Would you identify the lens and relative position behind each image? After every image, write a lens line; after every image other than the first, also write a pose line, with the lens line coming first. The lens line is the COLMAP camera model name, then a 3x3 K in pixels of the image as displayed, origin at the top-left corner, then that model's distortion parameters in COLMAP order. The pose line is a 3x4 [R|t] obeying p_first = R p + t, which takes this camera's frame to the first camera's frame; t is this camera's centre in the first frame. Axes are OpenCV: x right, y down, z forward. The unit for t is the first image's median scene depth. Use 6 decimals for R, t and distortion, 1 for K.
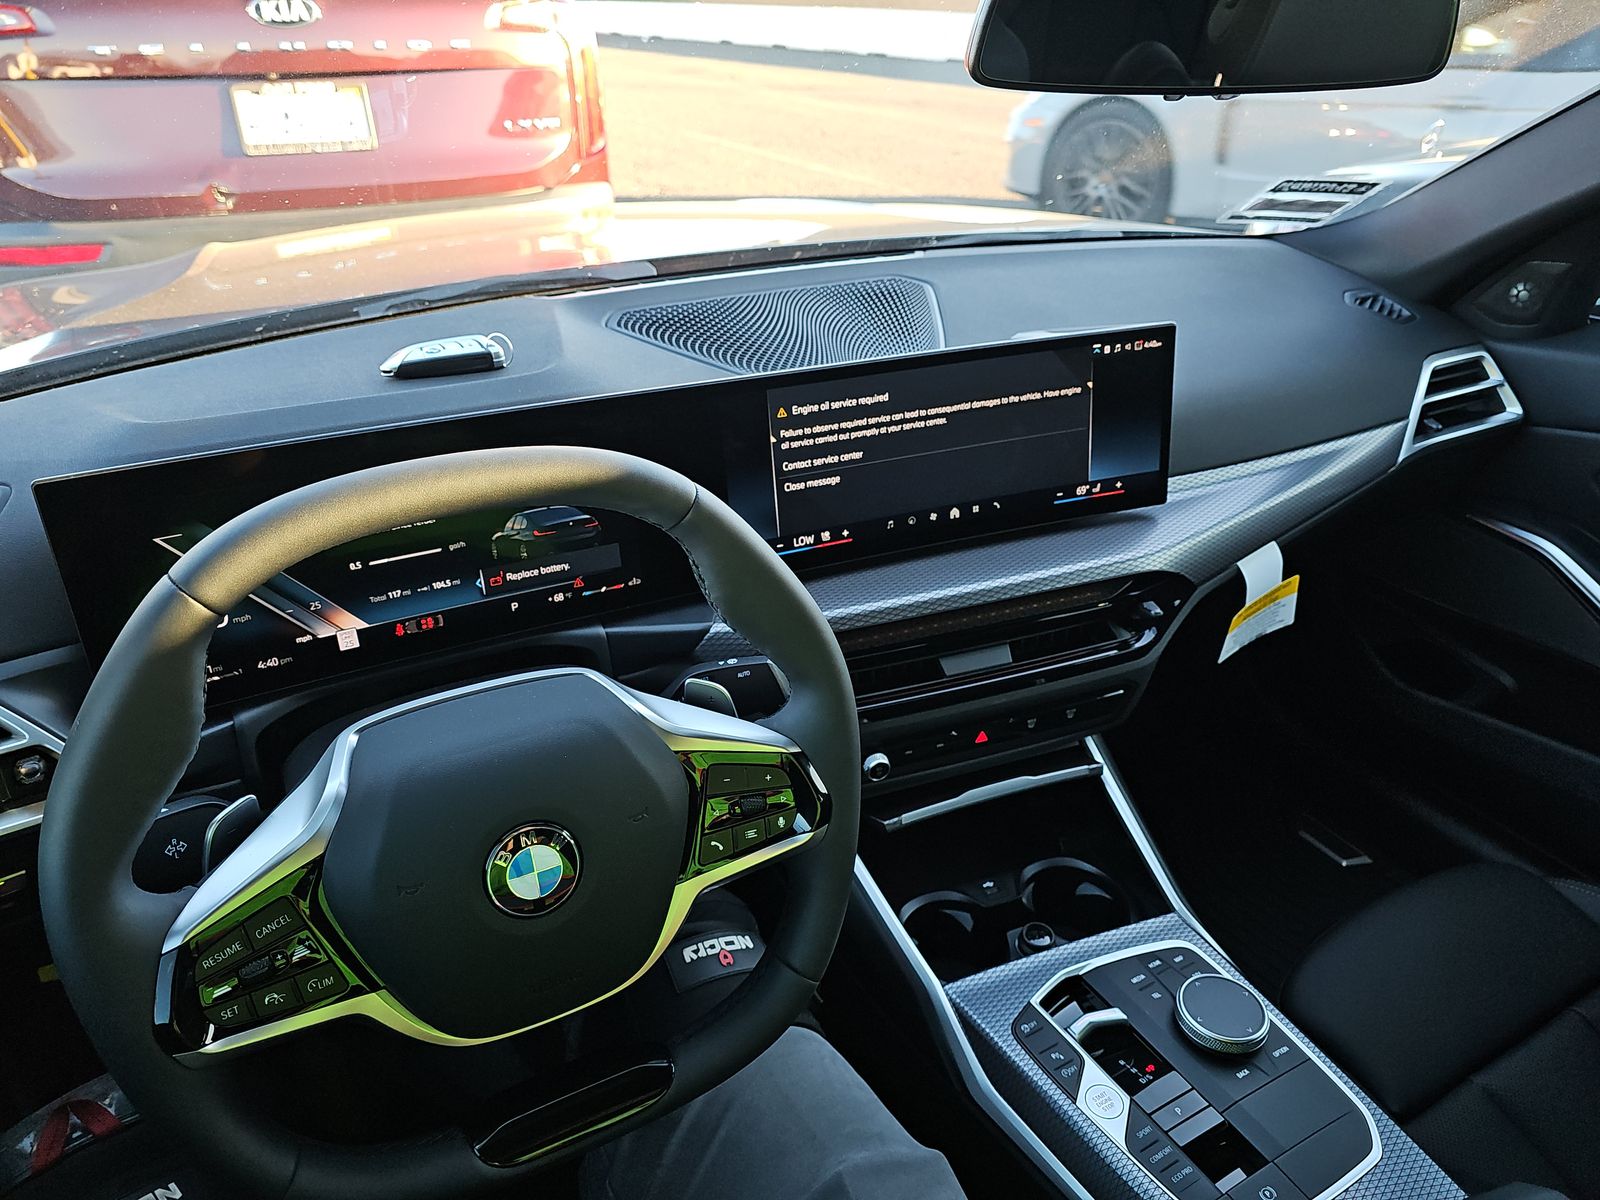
lens RADIAL K [[1065.8, 0, 783.2], [0, 1065.8, 594.3], [0, 0, 1]] dist [0.038144, -0.046218]
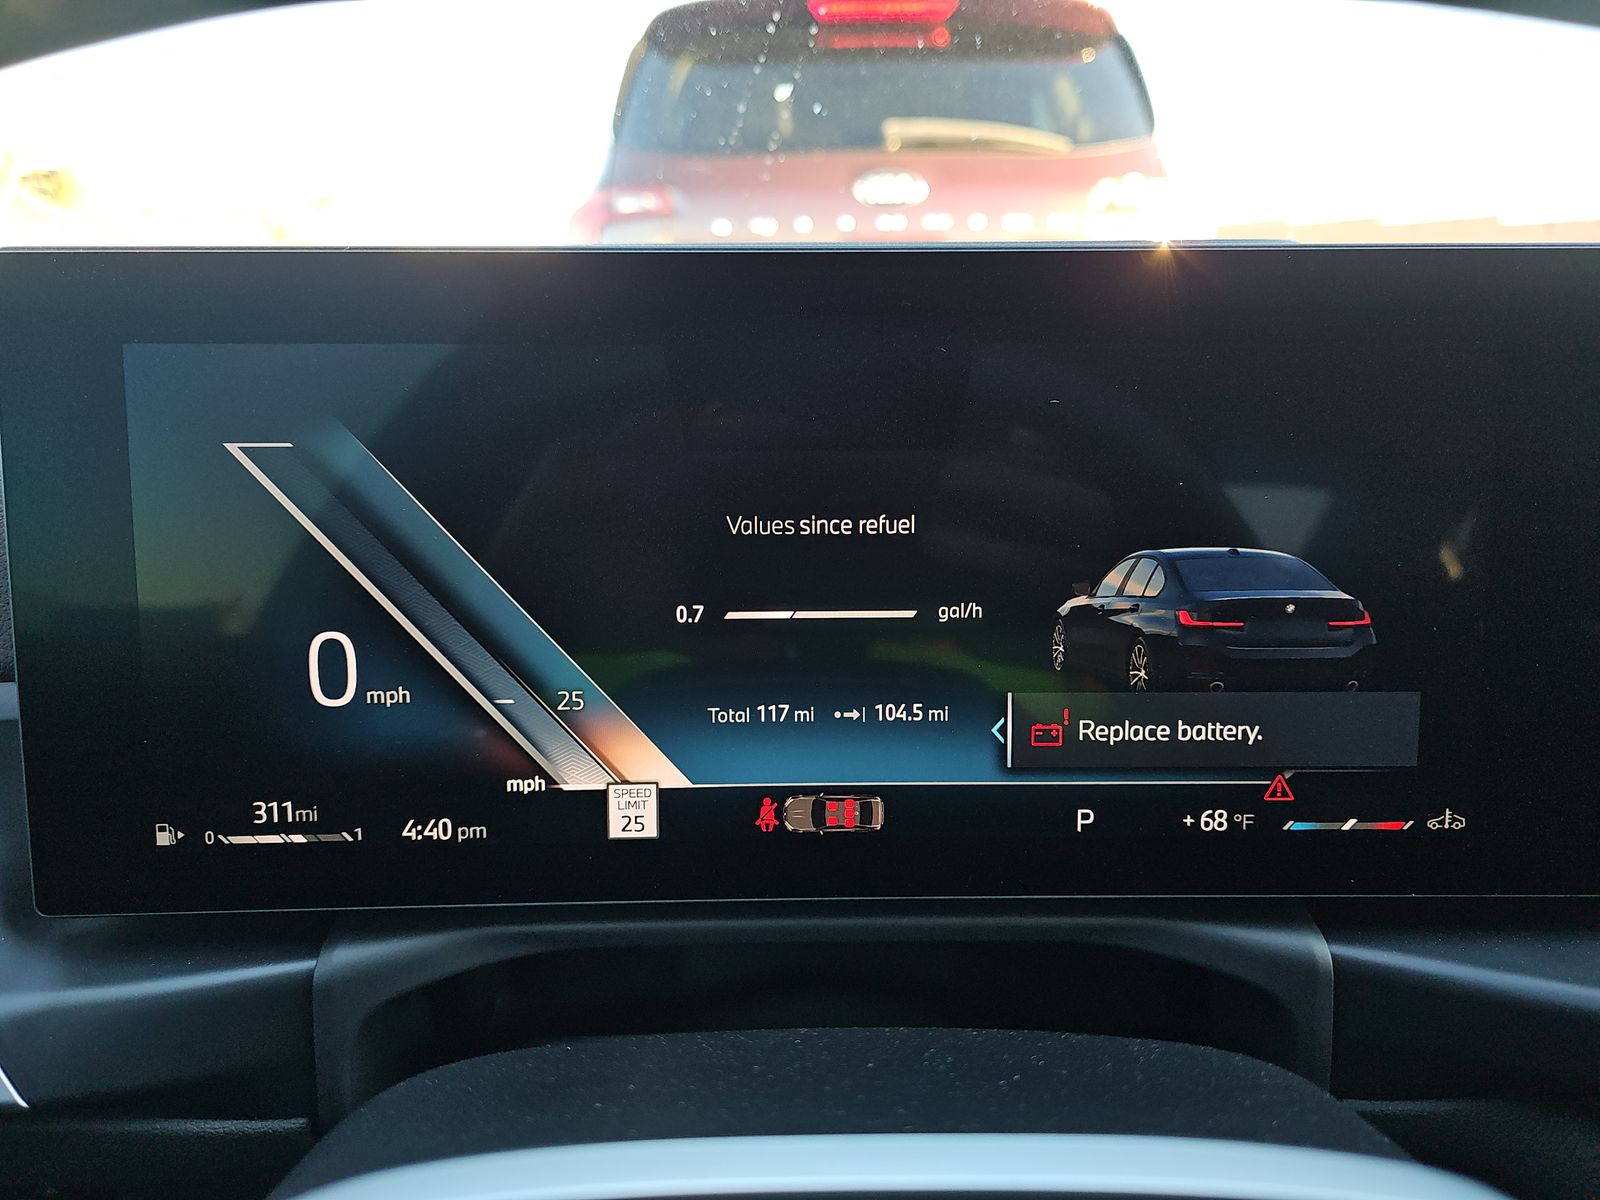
lens RADIAL K [[1065.8, 0, 796.8], [0, 1065.8, 598.5], [0, 0, 1]] dist [0.038144, -0.046218]
pose [[0.892174, 0.110046, -0.438081, -0.186487], [-0.208516, 0.960683, -0.183330, 0.025401], [0.400682, 0.254909, 0.880043, 0.625256]]
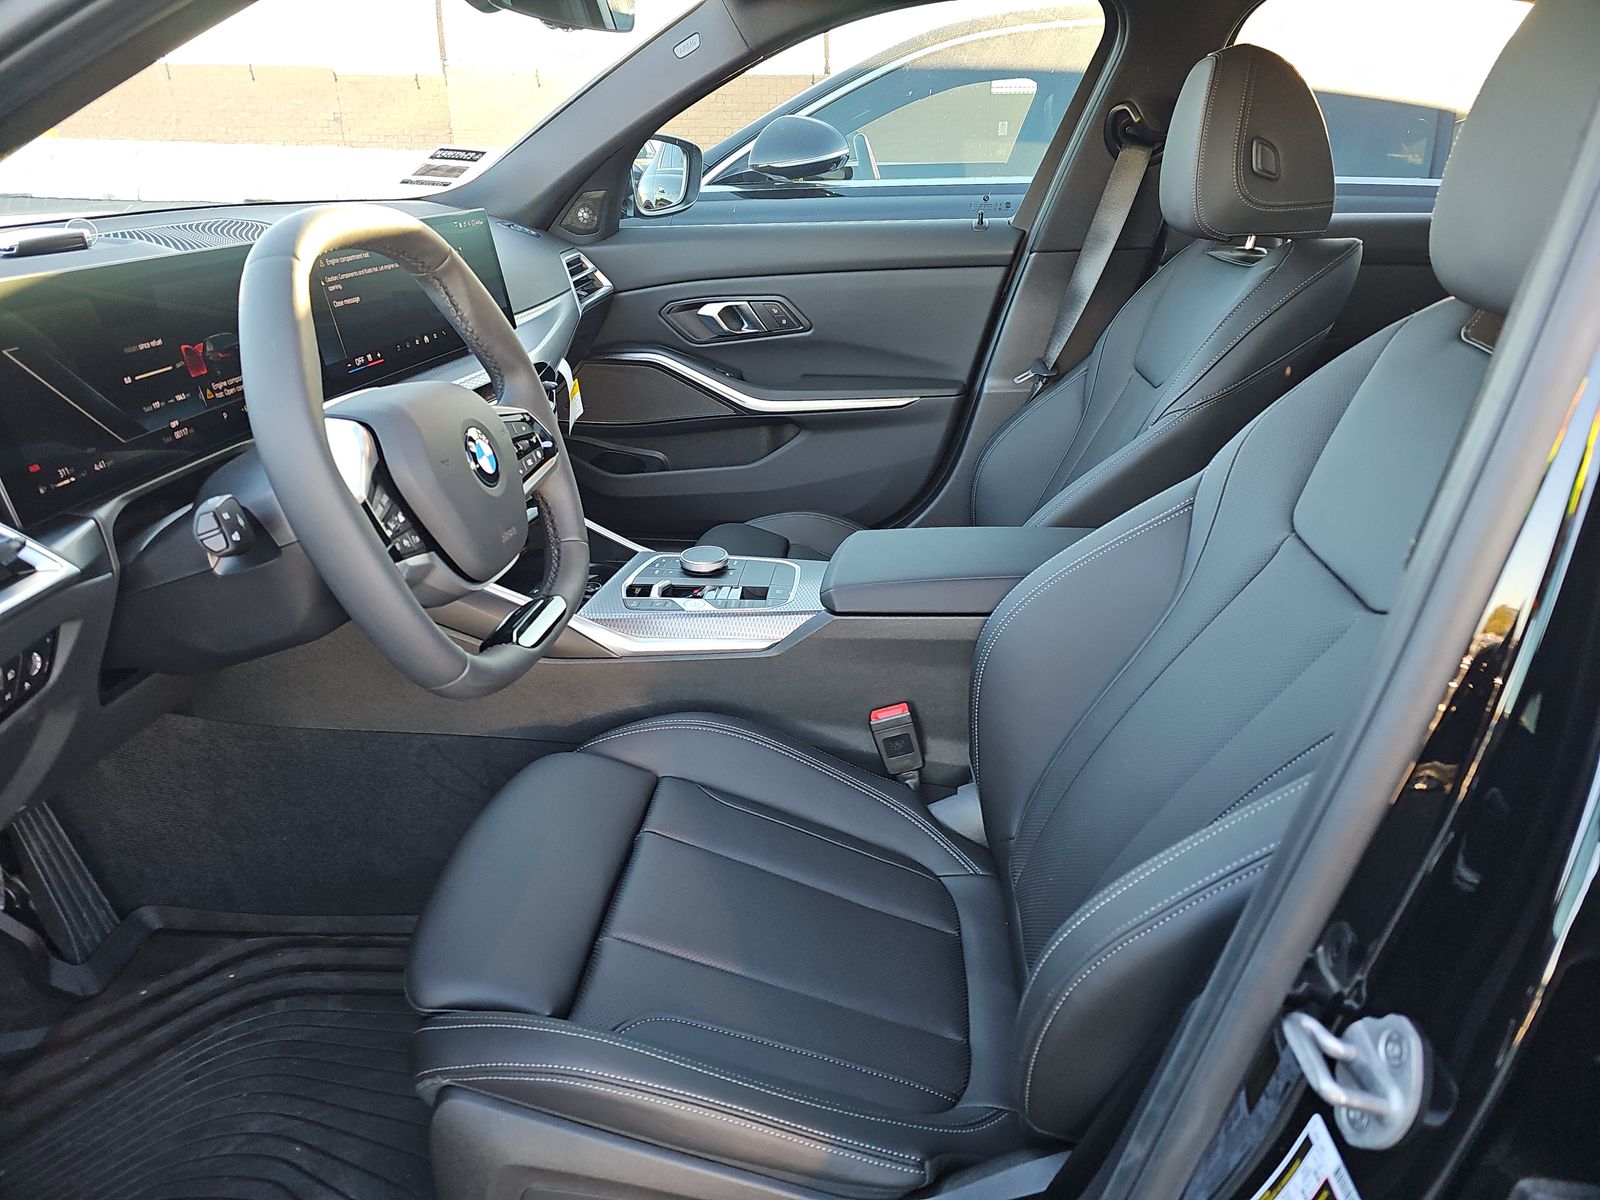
lens RADIAL K [[1065.8, 0, 796.5], [0, 1065.8, 596.0], [0, 0, 1]] dist [0.038144, -0.046218]
pose [[0.555765, -0.324832, 0.765251, -0.887063], [0.393210, 0.913741, 0.102294, 0.329112], [-0.732469, 0.244053, 0.635552, -0.222132]]
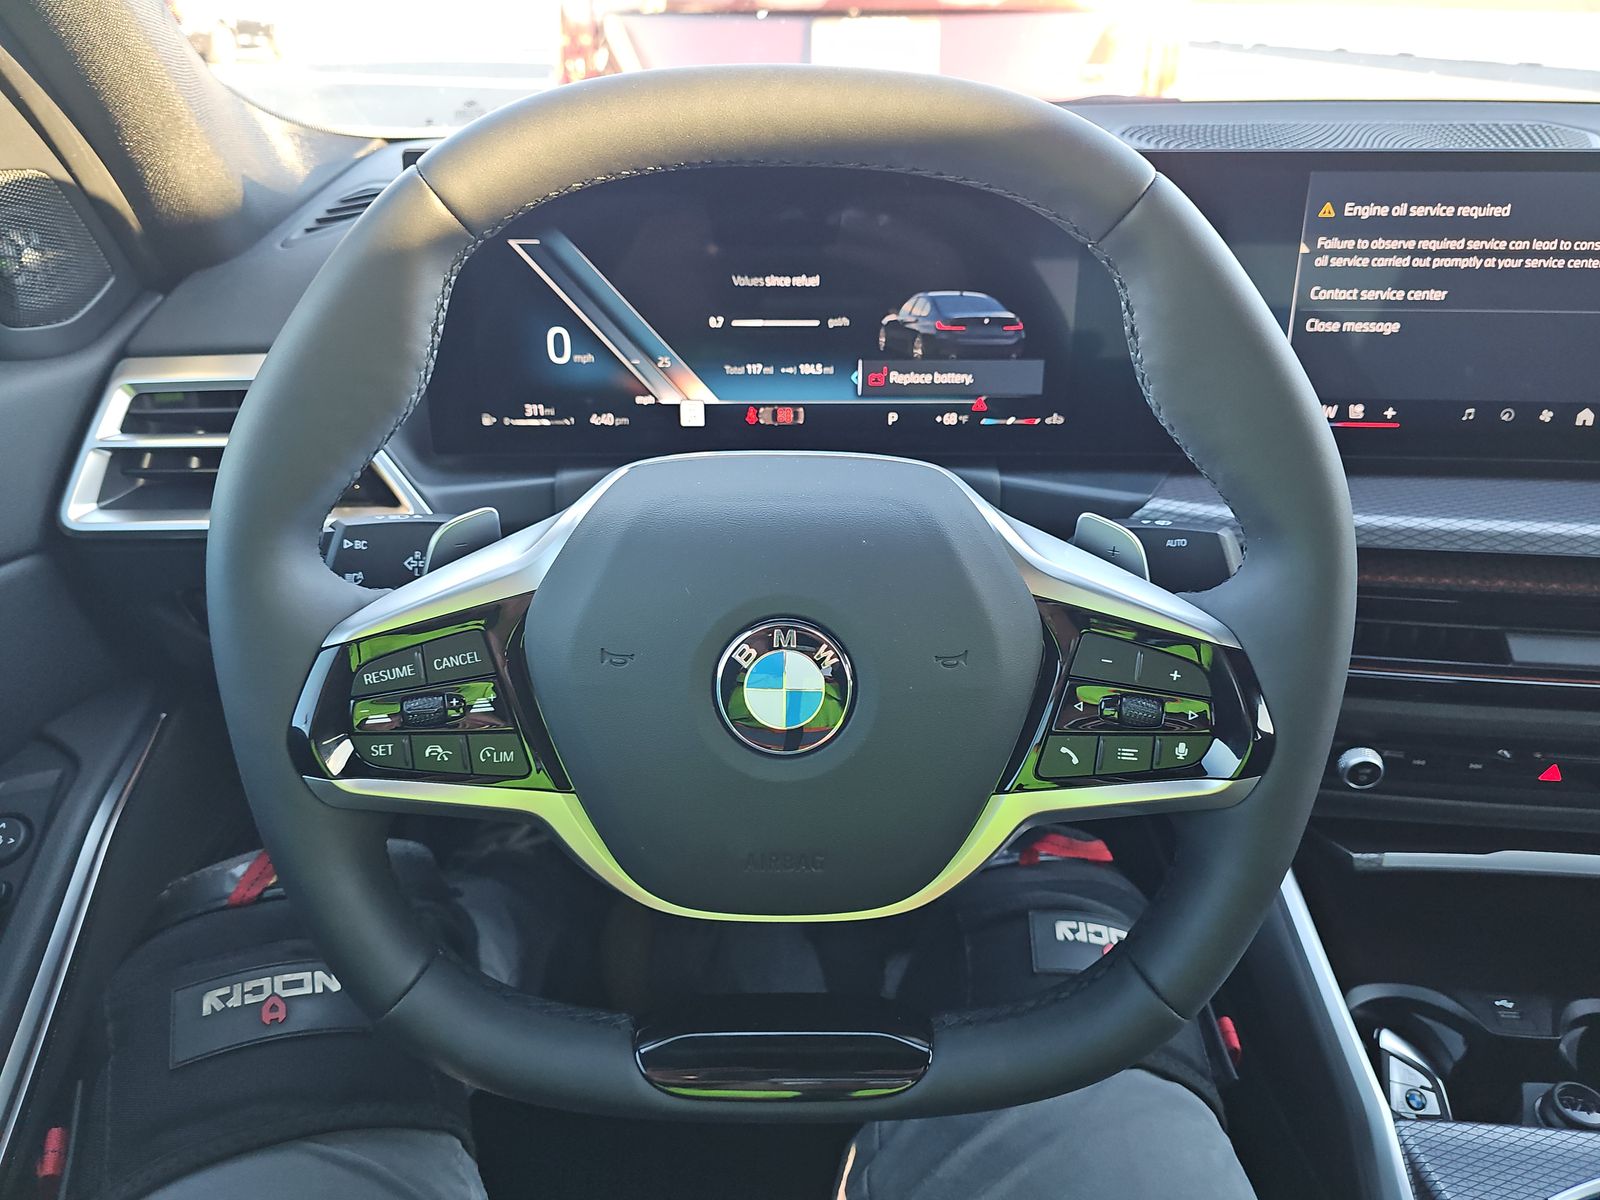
lens RADIAL K [[1065.8, 0, 795.2], [0, 1065.8, 584.4], [0, 0, 1]] dist [0.038144, -0.046218]
pose [[0.888630, 0.206365, -0.409573, 0.028078], [-0.215828, 0.976147, 0.023564, 0.124234], [0.404666, 0.067457, 0.911973, 0.264749]]
